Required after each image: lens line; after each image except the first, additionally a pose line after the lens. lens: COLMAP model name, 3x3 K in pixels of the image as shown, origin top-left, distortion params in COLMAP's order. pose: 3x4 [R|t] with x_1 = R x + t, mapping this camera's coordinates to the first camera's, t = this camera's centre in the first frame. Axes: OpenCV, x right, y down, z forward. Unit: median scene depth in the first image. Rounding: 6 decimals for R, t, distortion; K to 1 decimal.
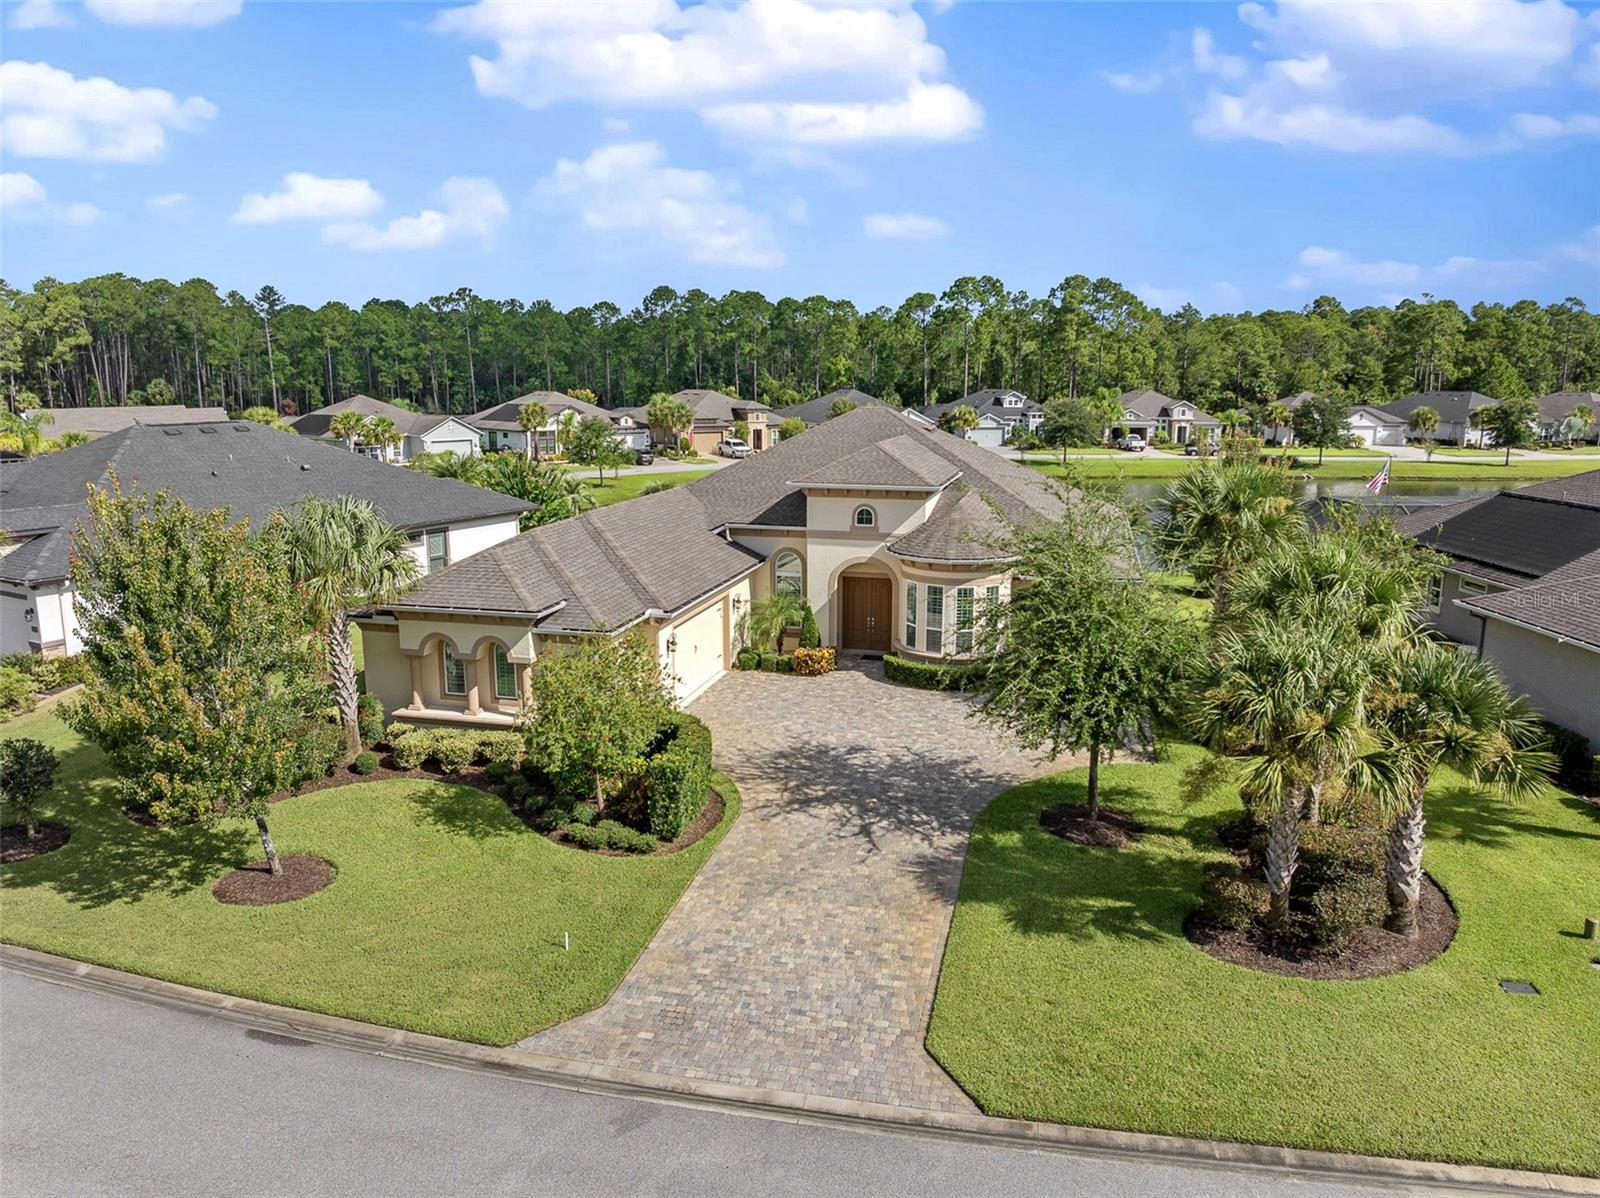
lens RADIAL K [[1123.8, 0, 800.2], [0, 1123.8, 593.3], [0, 0, 1]] dist [-0.037719, 0.004328]
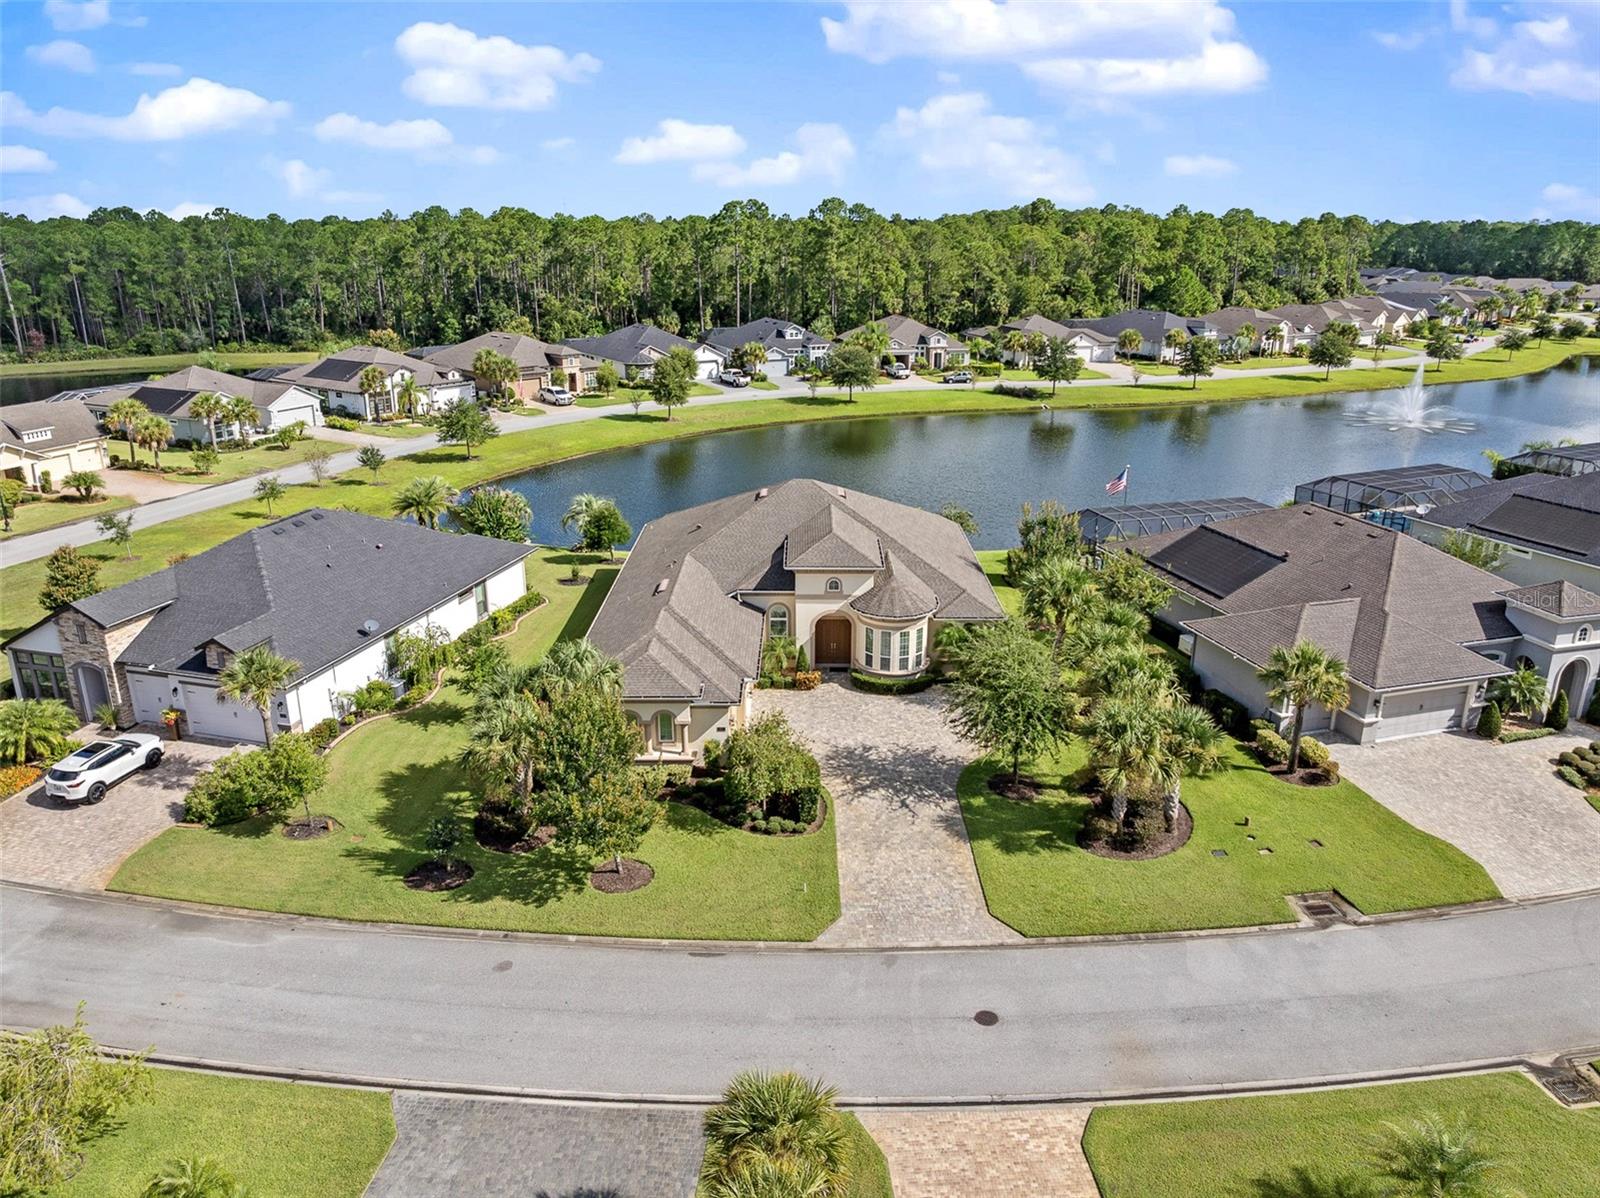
lens RADIAL K [[1123.8, 0, 796.6], [0, 1123.8, 596.1], [0, 0, 1]] dist [-0.037719, 0.004328]
pose [[0.971280, -0.077978, 0.224799, -0.474388], [0.048470, 0.989806, 0.133920, -0.364328], [-0.232950, -0.119178, 0.965158, -0.675513]]
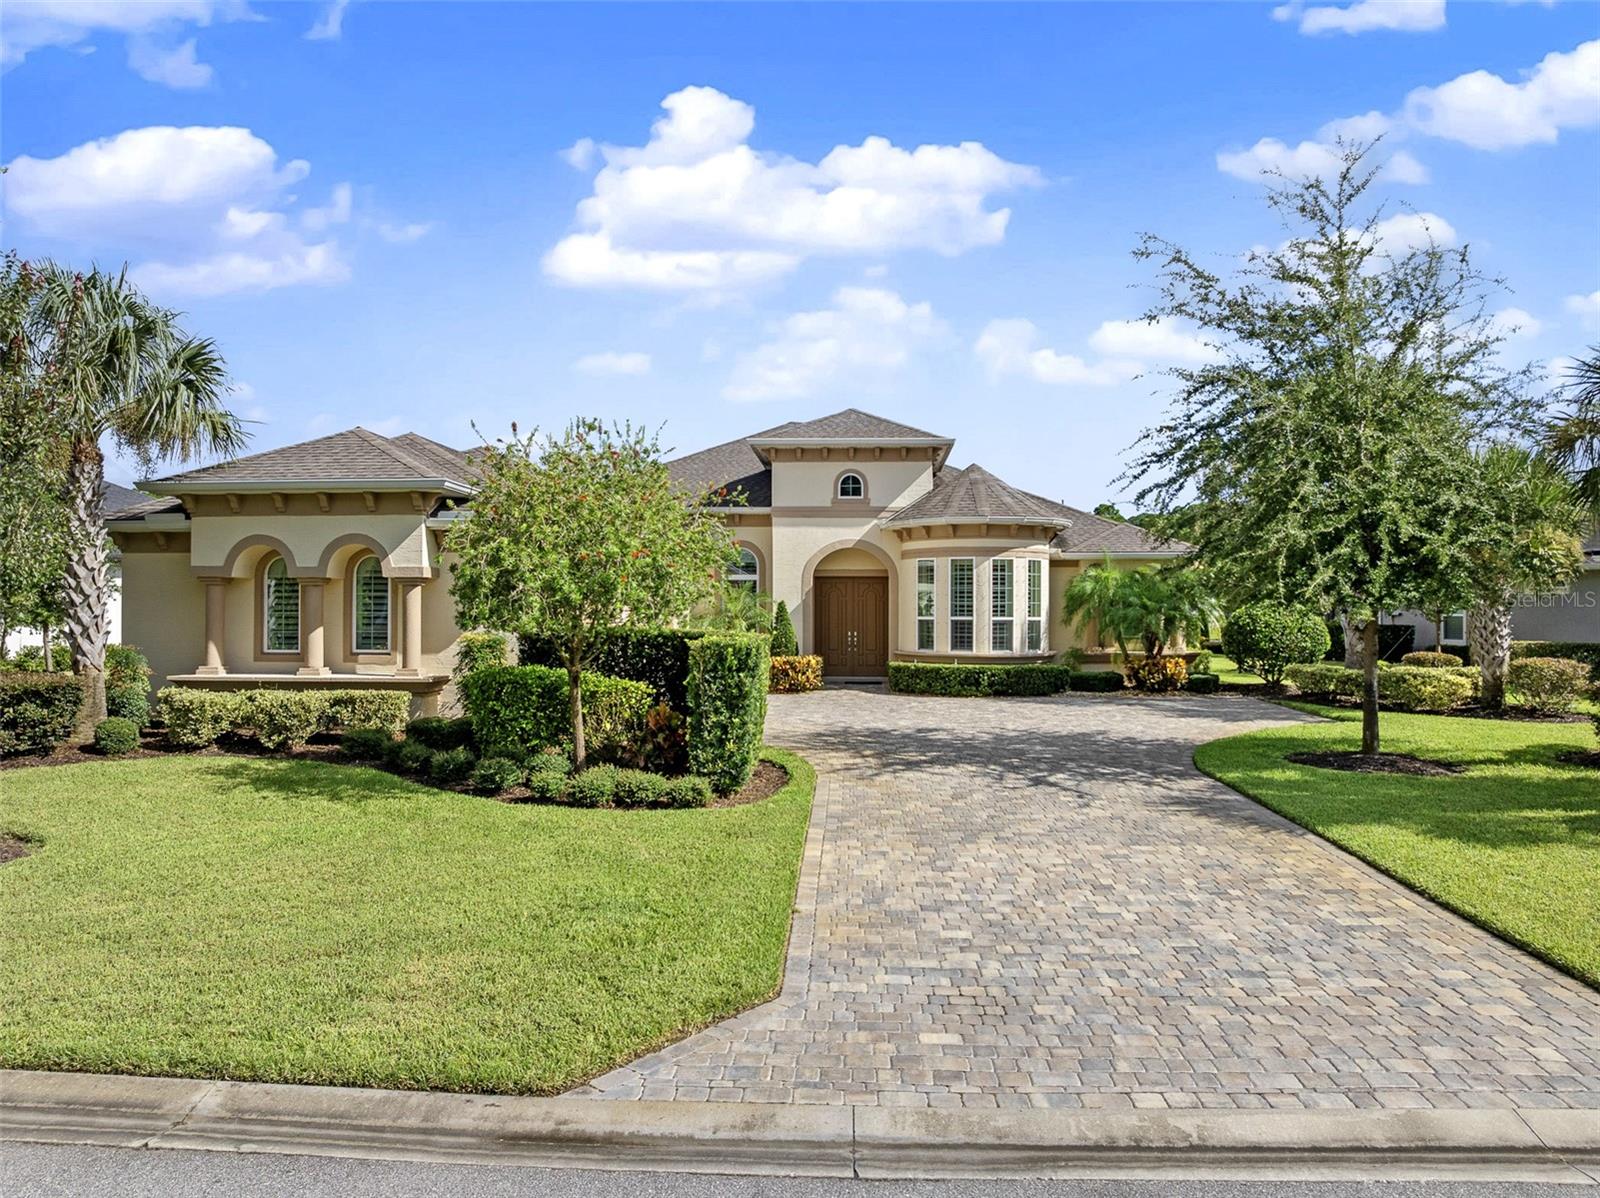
lens RADIAL K [[1123.8, 0, 798.9], [0, 1123.8, 586.9], [0, 0, 1]] dist [-0.037719, 0.004328]
pose [[0.982194, 0.002660, 0.187852, -0.164210], [0.036753, 0.977859, -0.206012, 0.211258], [-0.184240, 0.209248, 0.960349, 0.407509]]
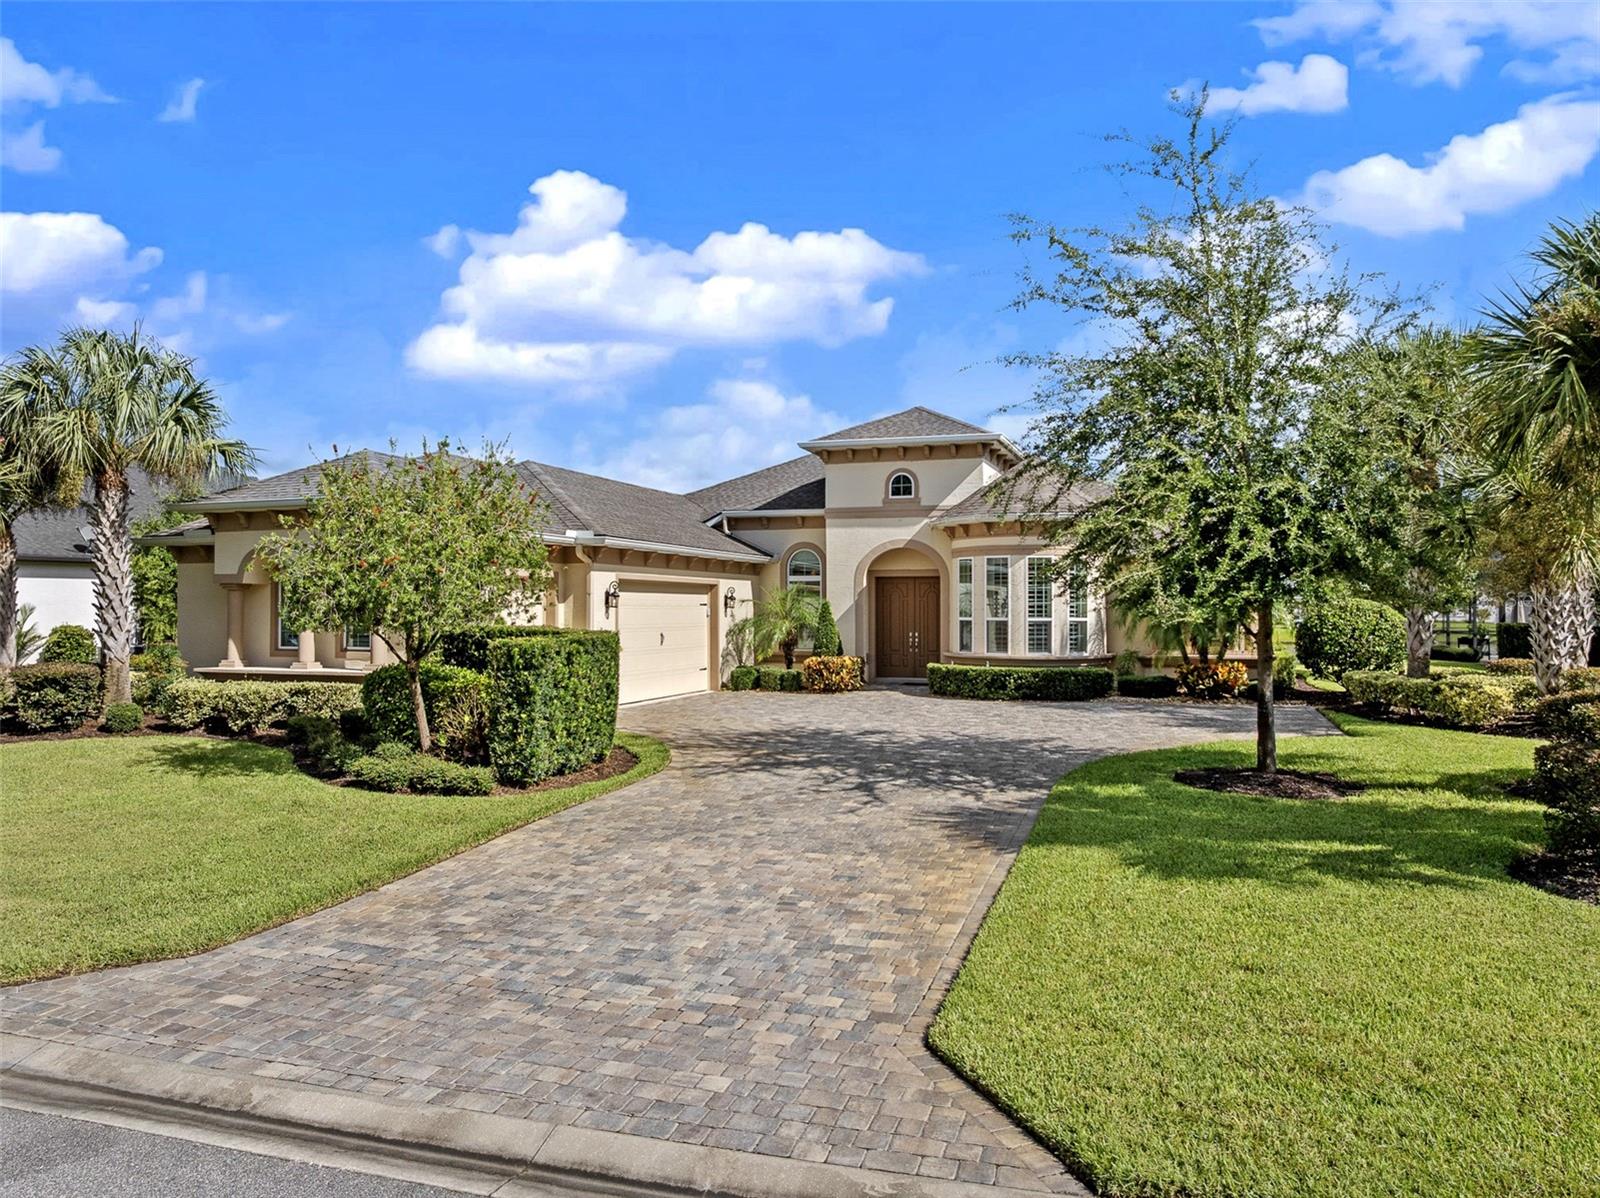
lens RADIAL K [[1123.8, 0, 798.0], [0, 1123.8, 591.4], [0, 0, 1]] dist [-0.037719, 0.004328]
pose [[0.997102, -0.003909, -0.075972, 0.062604], [-0.011743, 0.978797, -0.204495, 0.214595], [0.075160, 0.204794, 0.975915, 0.384793]]
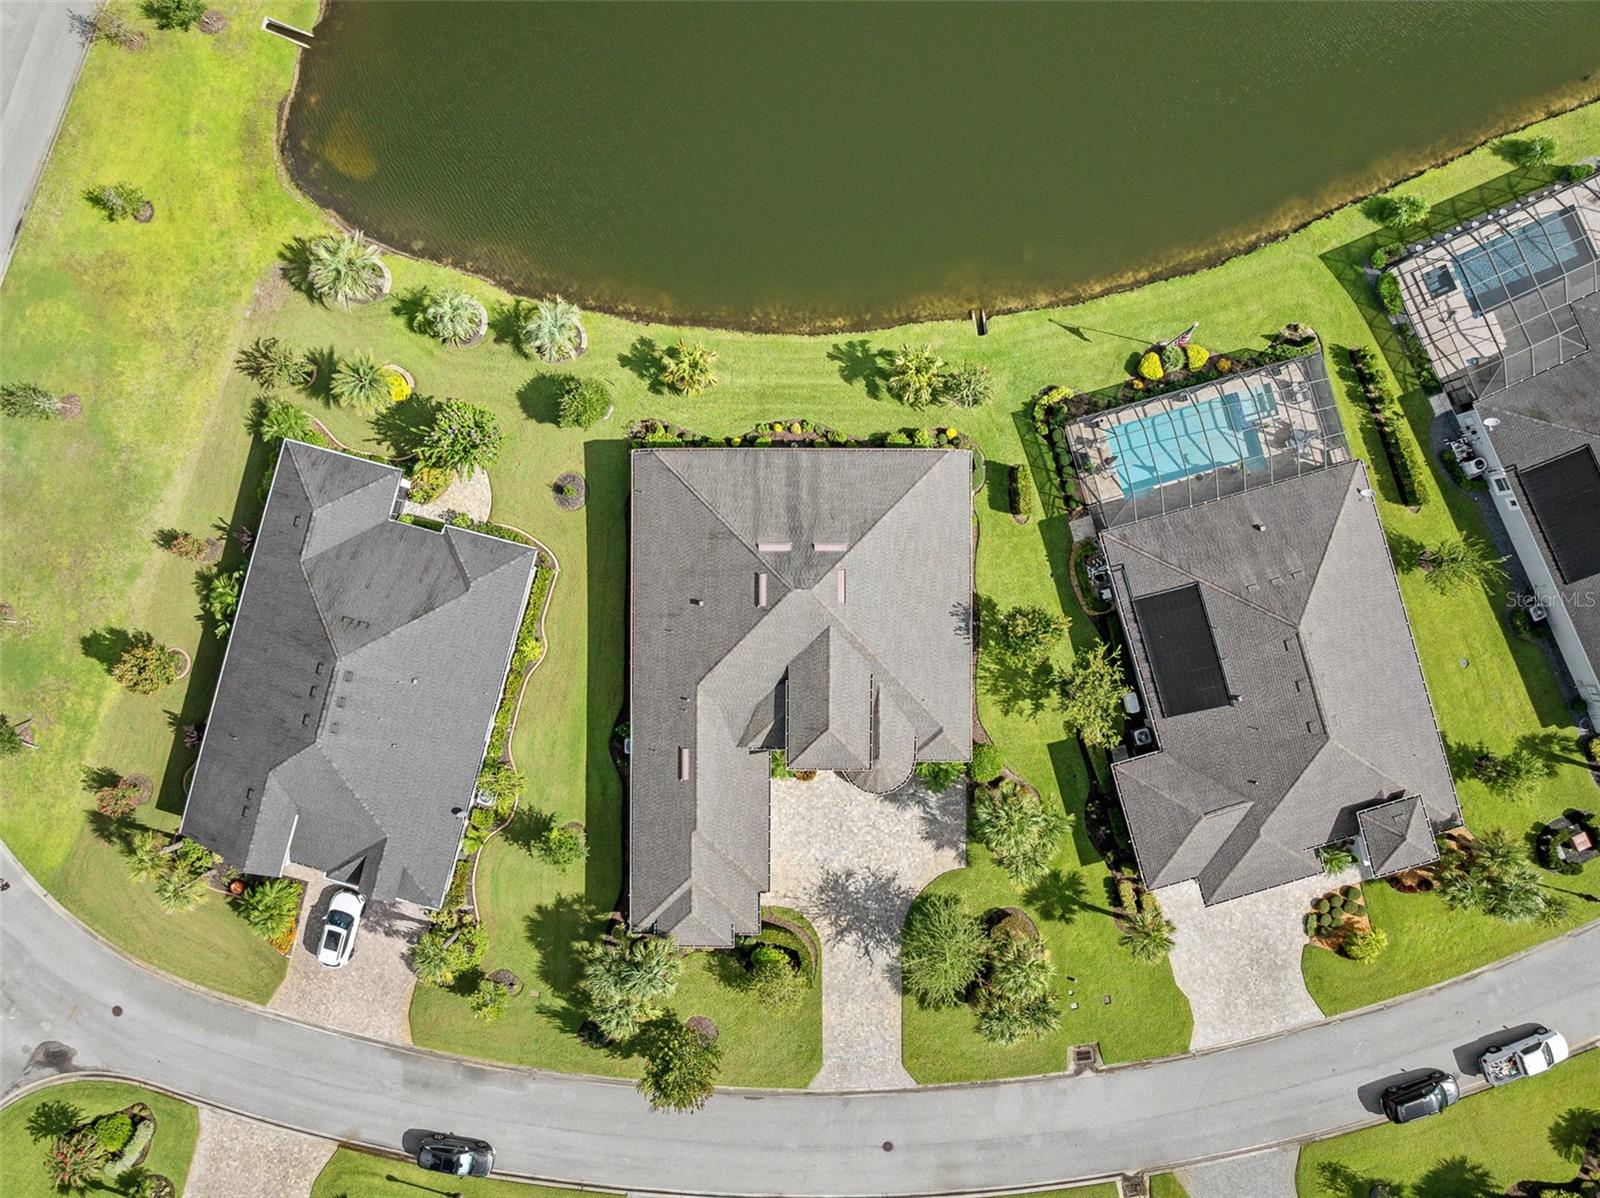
lens RADIAL K [[1123.8, 0, 804.8], [0, 1123.8, 597.4], [0, 0, 1]] dist [-0.037719, 0.004328]
pose [[0.970494, -0.241125, -0.000068, 0.115080], [0.050011, 0.201010, 0.978312, -2.666662], [-0.235881, -0.949449, 0.207138, 1.216539]]
